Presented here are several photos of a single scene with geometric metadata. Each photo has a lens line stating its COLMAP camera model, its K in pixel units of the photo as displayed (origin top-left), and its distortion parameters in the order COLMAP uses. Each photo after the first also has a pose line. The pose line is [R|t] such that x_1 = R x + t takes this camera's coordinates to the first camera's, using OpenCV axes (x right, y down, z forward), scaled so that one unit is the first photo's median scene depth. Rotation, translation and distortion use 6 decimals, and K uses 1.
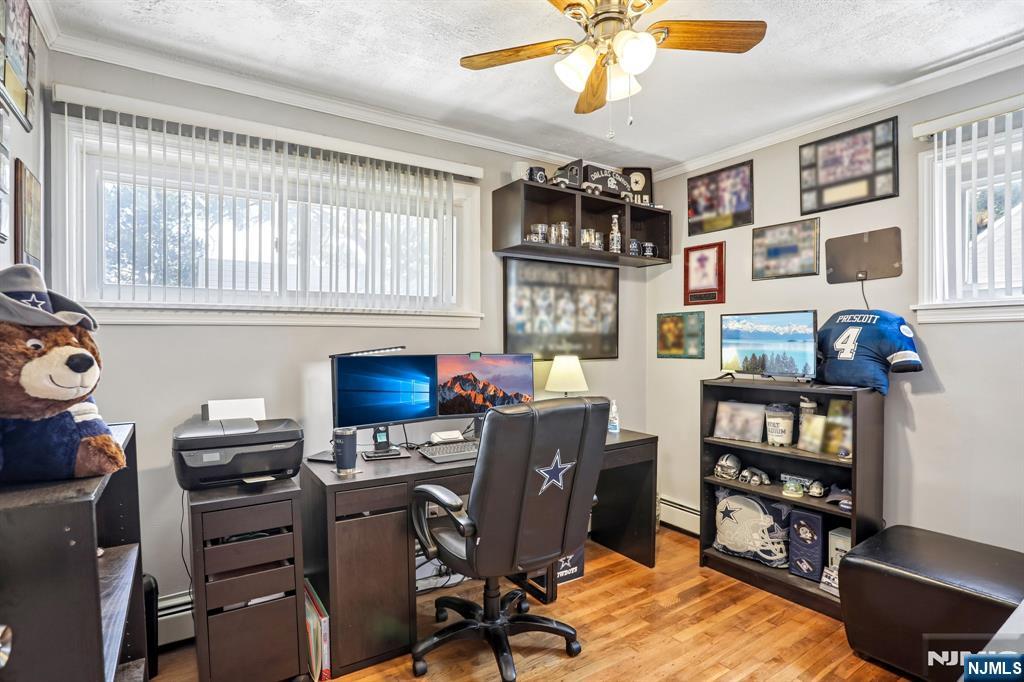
lens RADIAL K [[517.9, 0, 510.9], [0, 517.9, 356.2], [0, 0, 1]] dist [-0.000004, -0.000196]
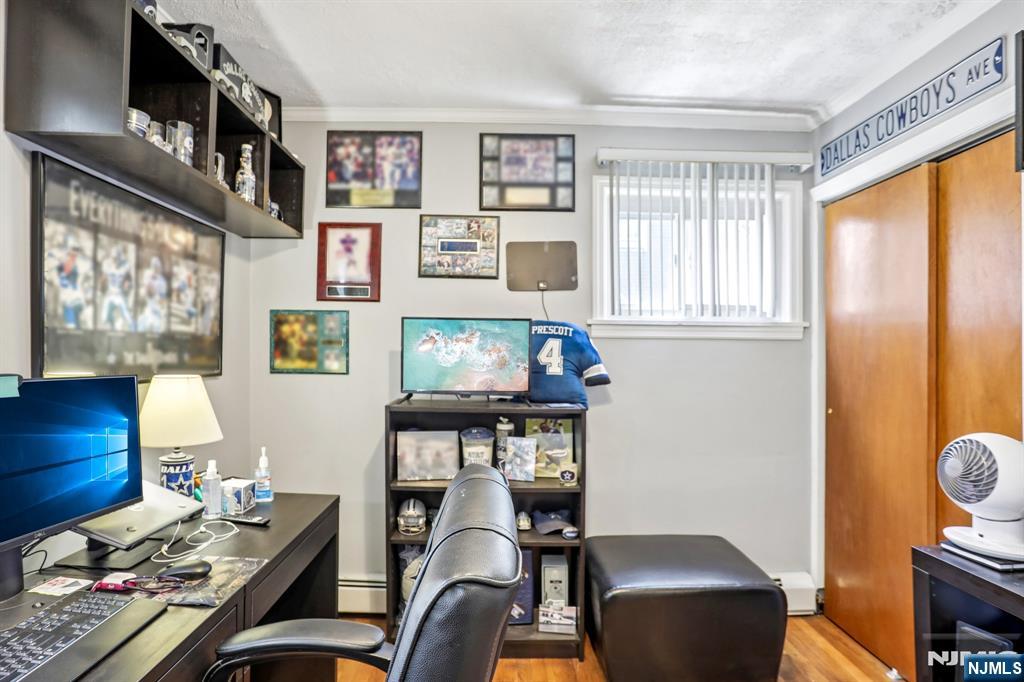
lens RADIAL K [[527.3, 0, 488.5], [0, 527.3, 349.1], [0, 0, 1]] dist [-0.070197, 0.035037]
pose [[0.558814, 0.015556, 0.829147, -0.155487], [0.007881, 0.999679, -0.024067, -0.012842], [-0.829255, 0.019984, 0.558512, 0.452891]]
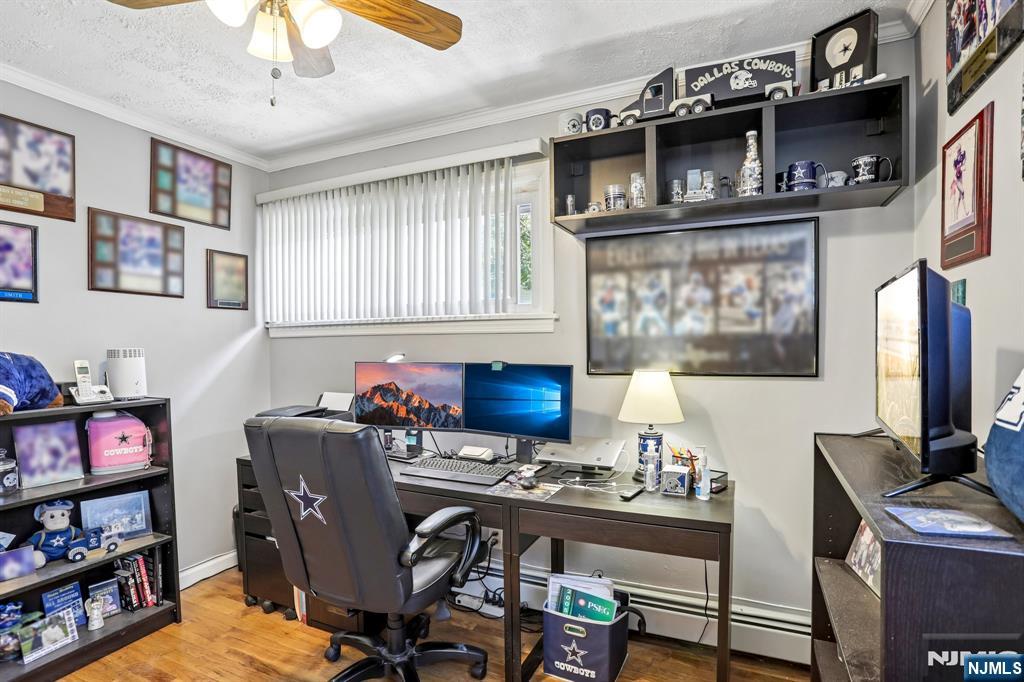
lens RADIAL K [[517.9, 0, 510.9], [0, 517.9, 356.2], [0, 0, 1]] dist [-0.000004, -0.000196]
pose [[0.536178, 0.015620, -0.843961, 0.591821], [-0.022352, 0.999741, 0.004302, -0.016762], [0.843809, 0.016557, 0.536388, 0.494615]]
